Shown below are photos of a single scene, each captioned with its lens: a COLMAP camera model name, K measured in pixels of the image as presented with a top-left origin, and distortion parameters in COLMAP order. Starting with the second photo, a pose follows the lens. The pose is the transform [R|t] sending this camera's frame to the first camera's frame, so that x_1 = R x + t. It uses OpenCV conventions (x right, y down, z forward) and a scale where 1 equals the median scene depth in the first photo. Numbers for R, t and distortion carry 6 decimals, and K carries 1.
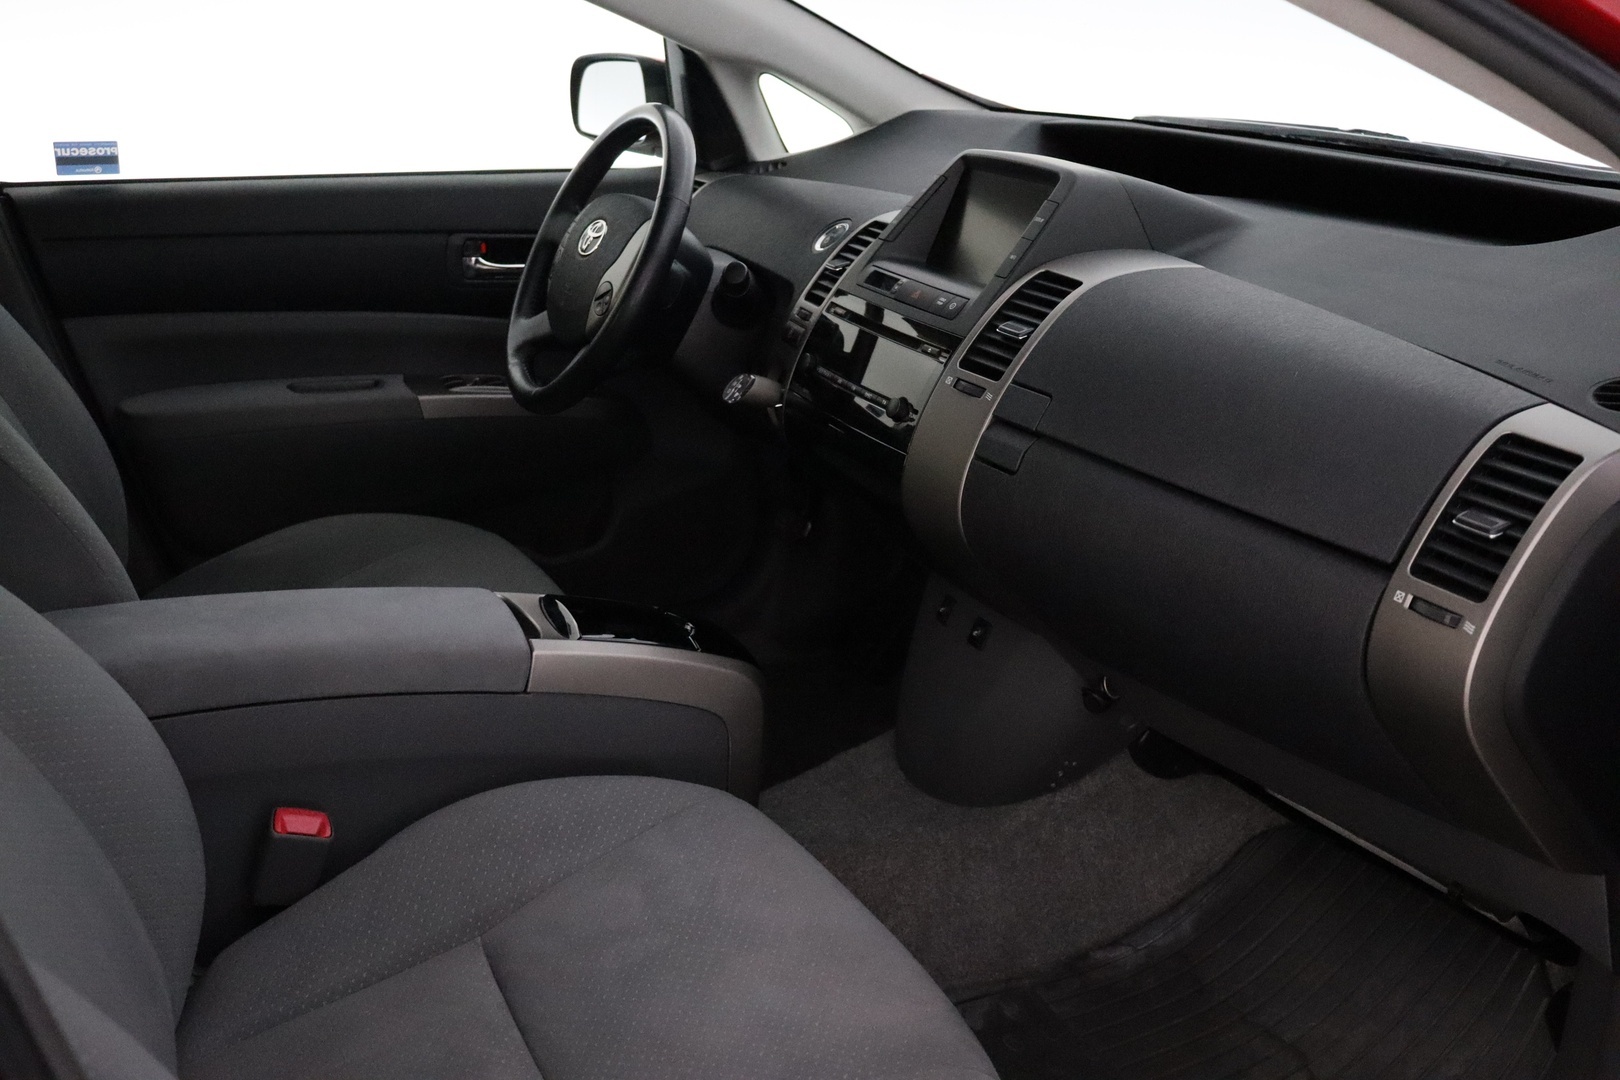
lens RADIAL K [[1587.0, 0, 810.0], [0, 1587.0, 540.0], [0, 0, 1]] dist [-0.148993, 0.200994]
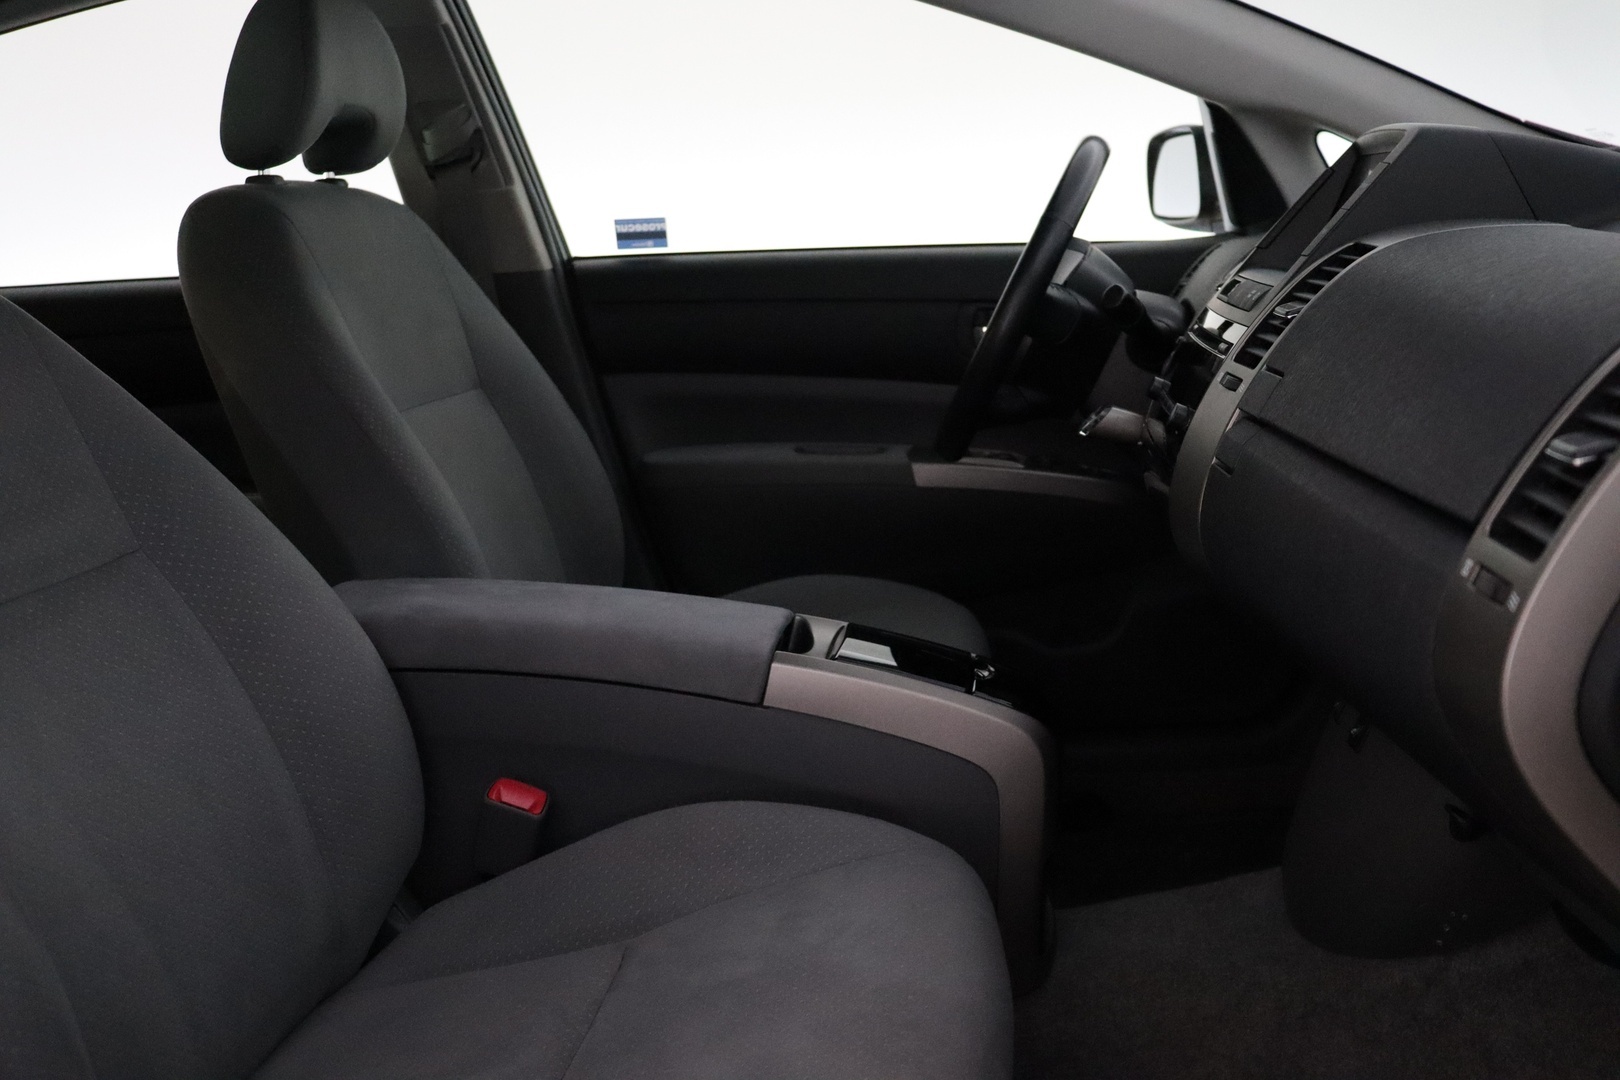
lens RADIAL K [[1587.0, 0, 810.0], [0, 1587.0, 540.0], [0, 0, 1]] dist [-0.148993, 0.200994]
pose [[0.828412, 0.048807, -0.557988, 0.275788], [-0.123975, 0.987465, -0.097686, 0.066023], [0.546226, 0.150101, 0.824079, 0.167140]]
